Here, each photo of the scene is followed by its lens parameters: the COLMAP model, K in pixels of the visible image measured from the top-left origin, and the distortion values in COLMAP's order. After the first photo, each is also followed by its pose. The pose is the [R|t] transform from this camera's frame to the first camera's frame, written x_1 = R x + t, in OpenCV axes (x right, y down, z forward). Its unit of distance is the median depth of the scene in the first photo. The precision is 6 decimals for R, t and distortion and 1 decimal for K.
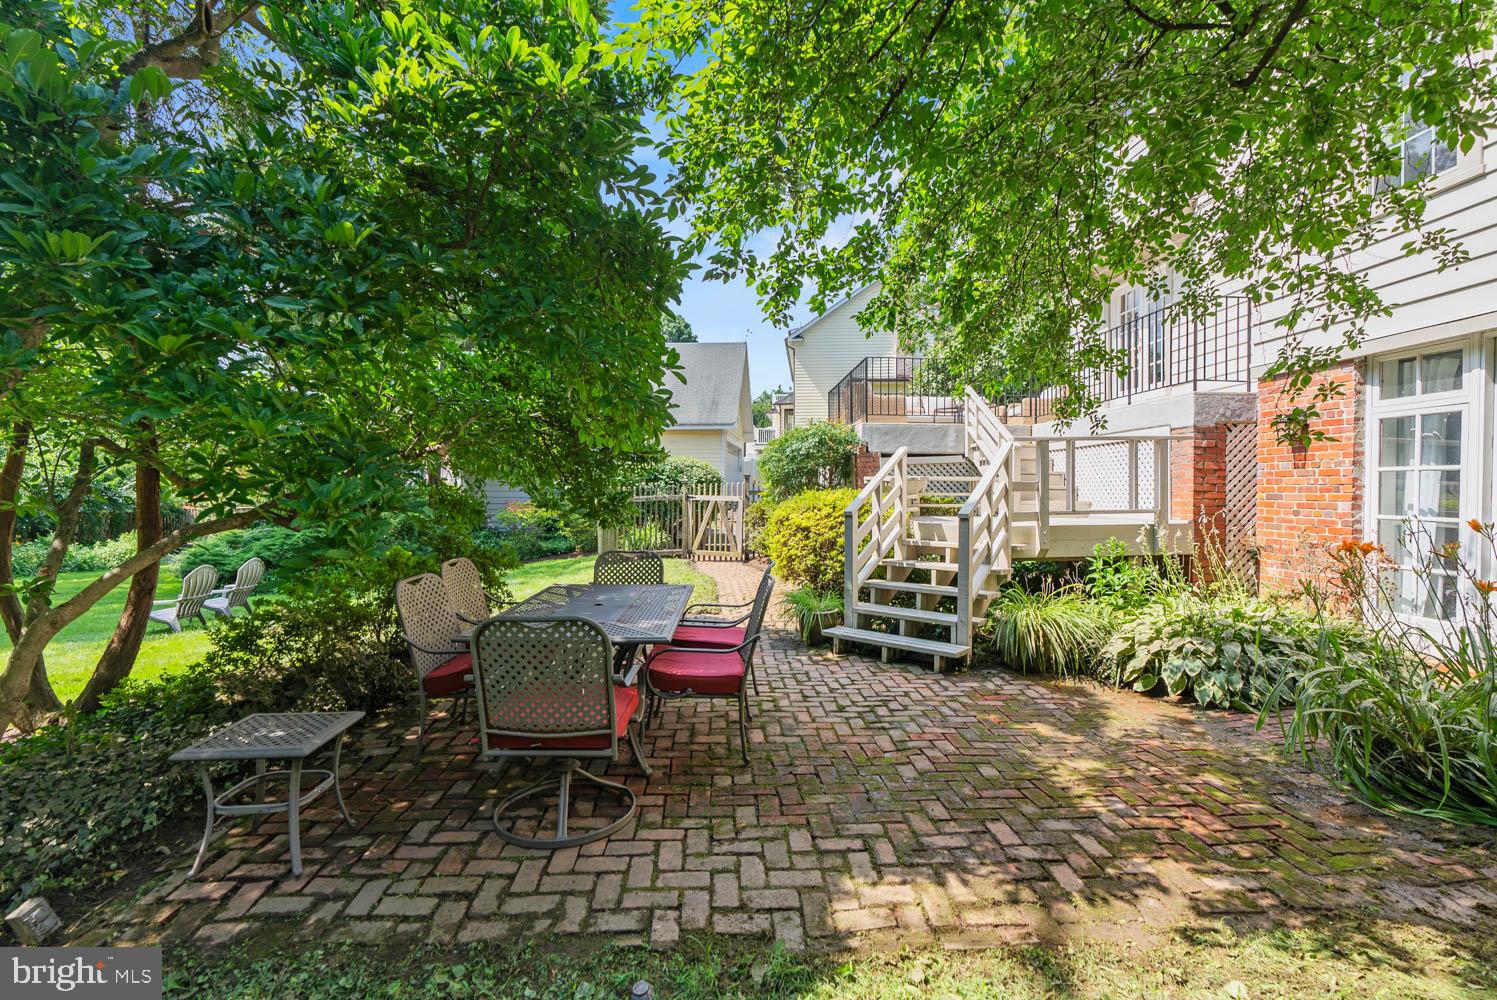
lens RADIAL K [[678.6, 0, 747.1], [0, 678.6, 498.3], [0, 0, 1]] dist [-0.014512, 0.008003]
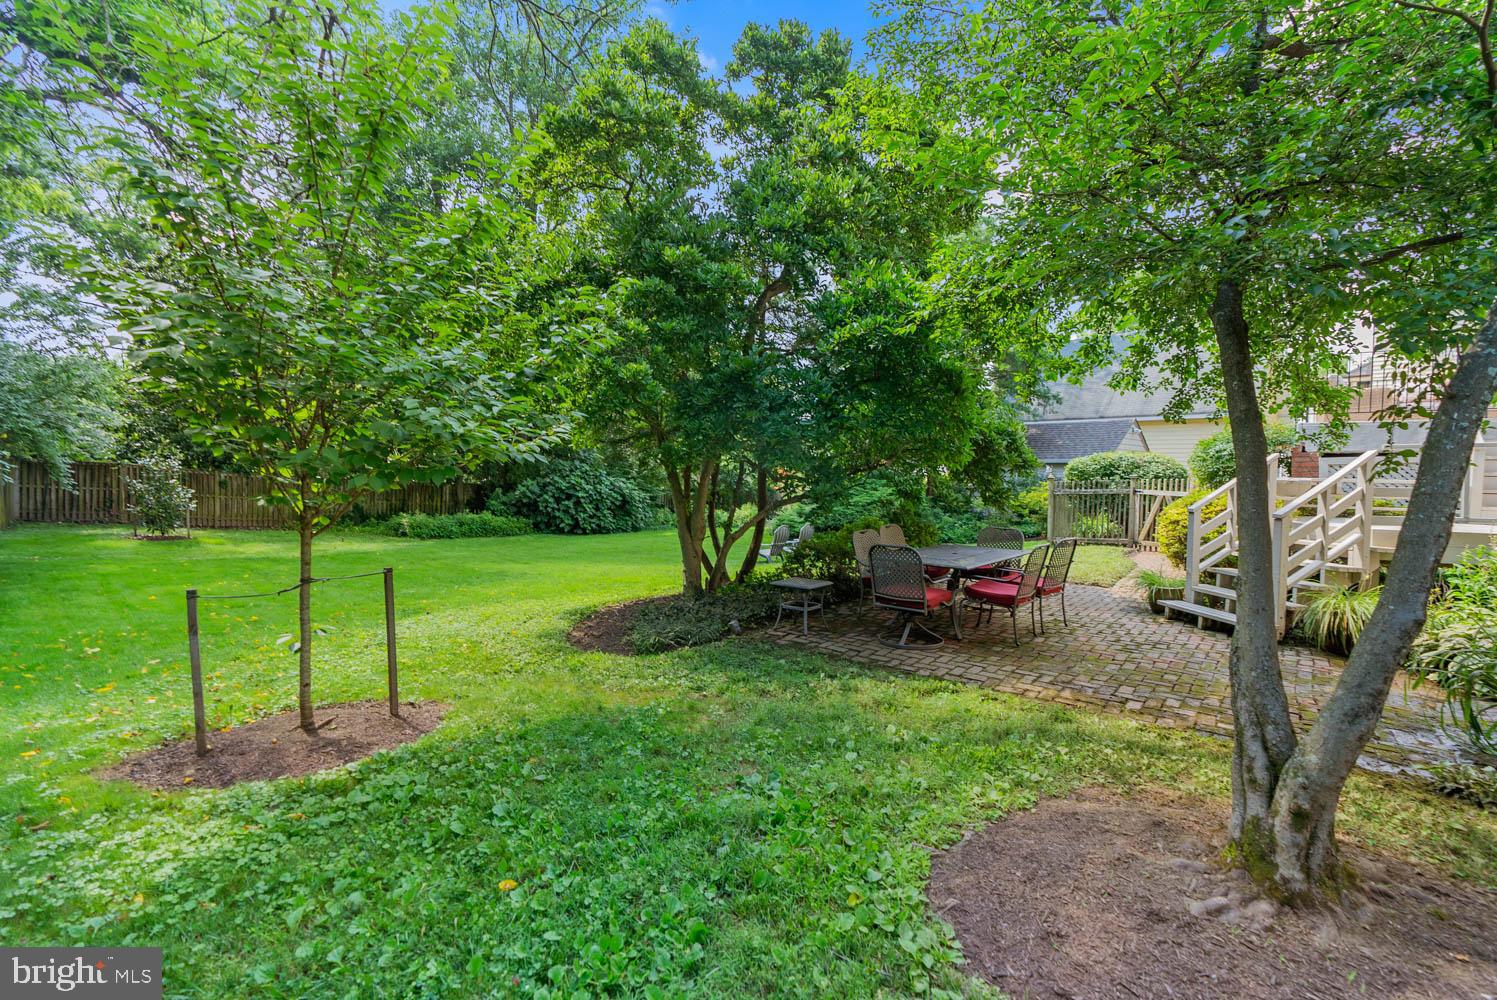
lens RADIAL K [[678.6, 0, 747.1], [0, 678.6, 498.3], [0, 0, 1]] dist [-0.014512, 0.008003]
pose [[0.740872, 0.034359, -0.670767, 0.395603], [-0.020836, 0.999386, 0.028178, -0.018179], [0.671323, -0.006901, 0.741133, -0.477486]]
